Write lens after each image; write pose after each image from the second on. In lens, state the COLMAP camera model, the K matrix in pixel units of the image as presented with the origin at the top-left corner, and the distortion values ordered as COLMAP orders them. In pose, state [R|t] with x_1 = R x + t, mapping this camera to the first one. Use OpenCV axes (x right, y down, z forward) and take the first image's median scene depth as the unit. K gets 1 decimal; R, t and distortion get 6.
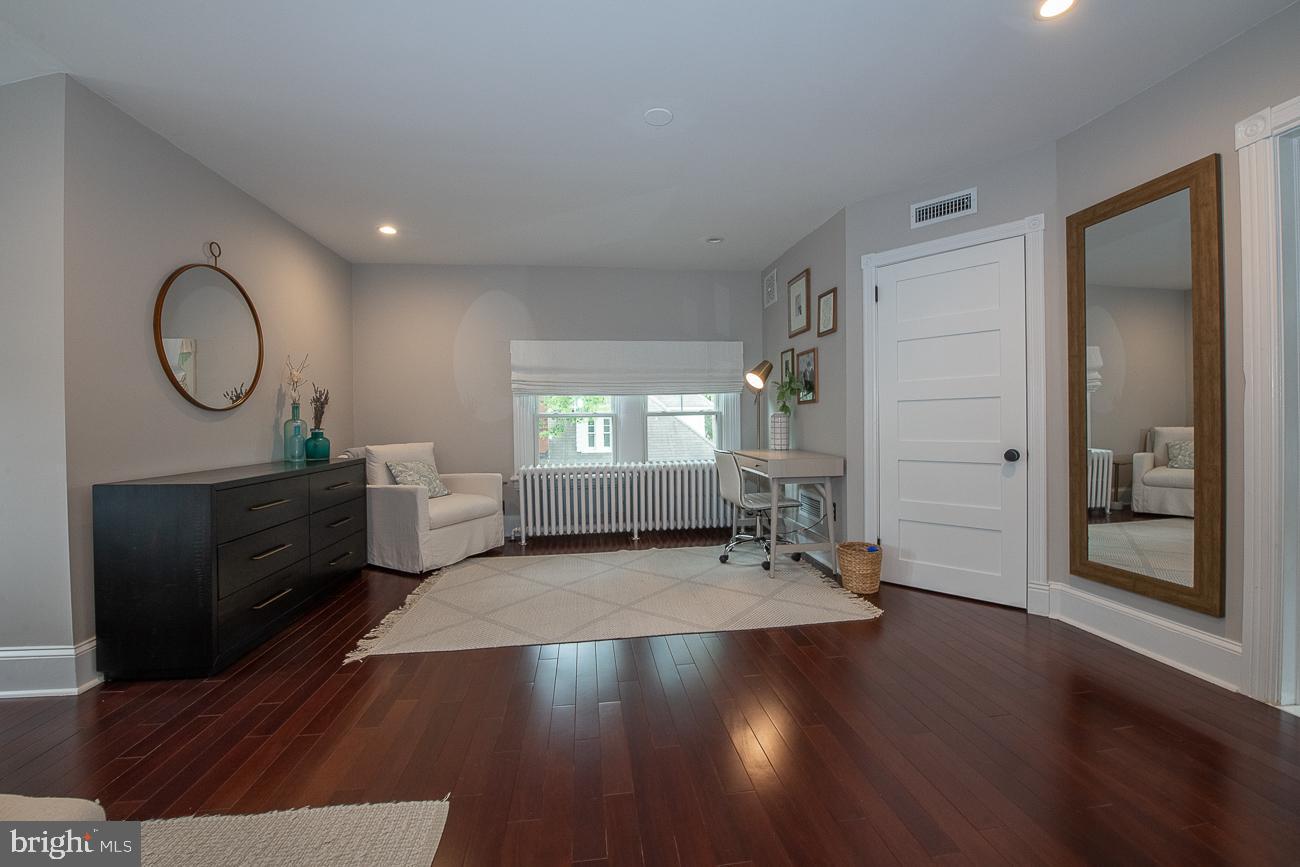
lens RADIAL K [[514.4, 0, 650.9], [0, 514.4, 429.7], [0, 0, 1]] dist [-0.017157, -0.000119]
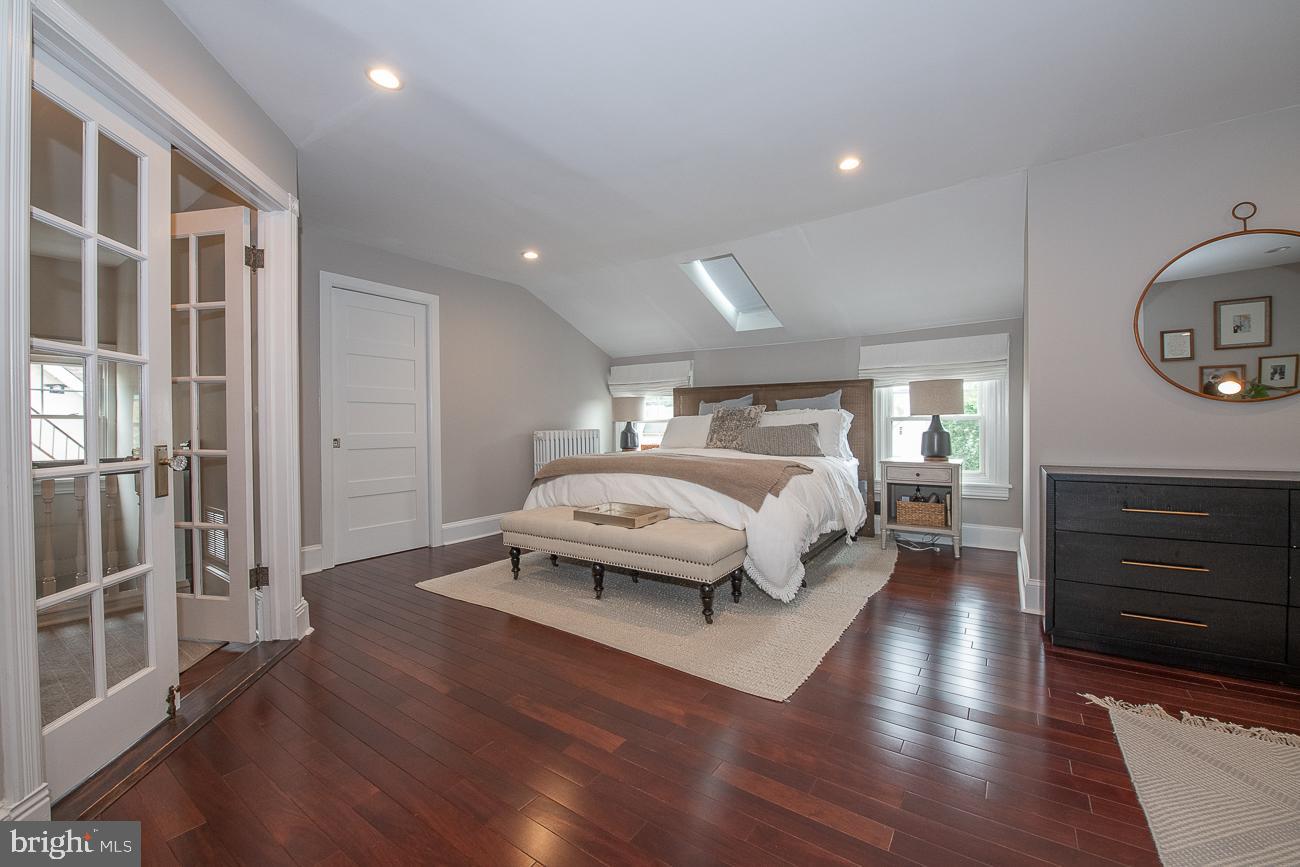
lens RADIAL K [[514.4, 0, 652.3], [0, 514.4, 429.1], [0, 0, 1]] dist [-0.017157, -0.000119]
pose [[-0.669125, 0.018139, -0.742929, 0.423254], [0.002419, 0.999750, 0.022231, -0.012926], [0.743146, 0.013078, -0.669001, 0.831592]]
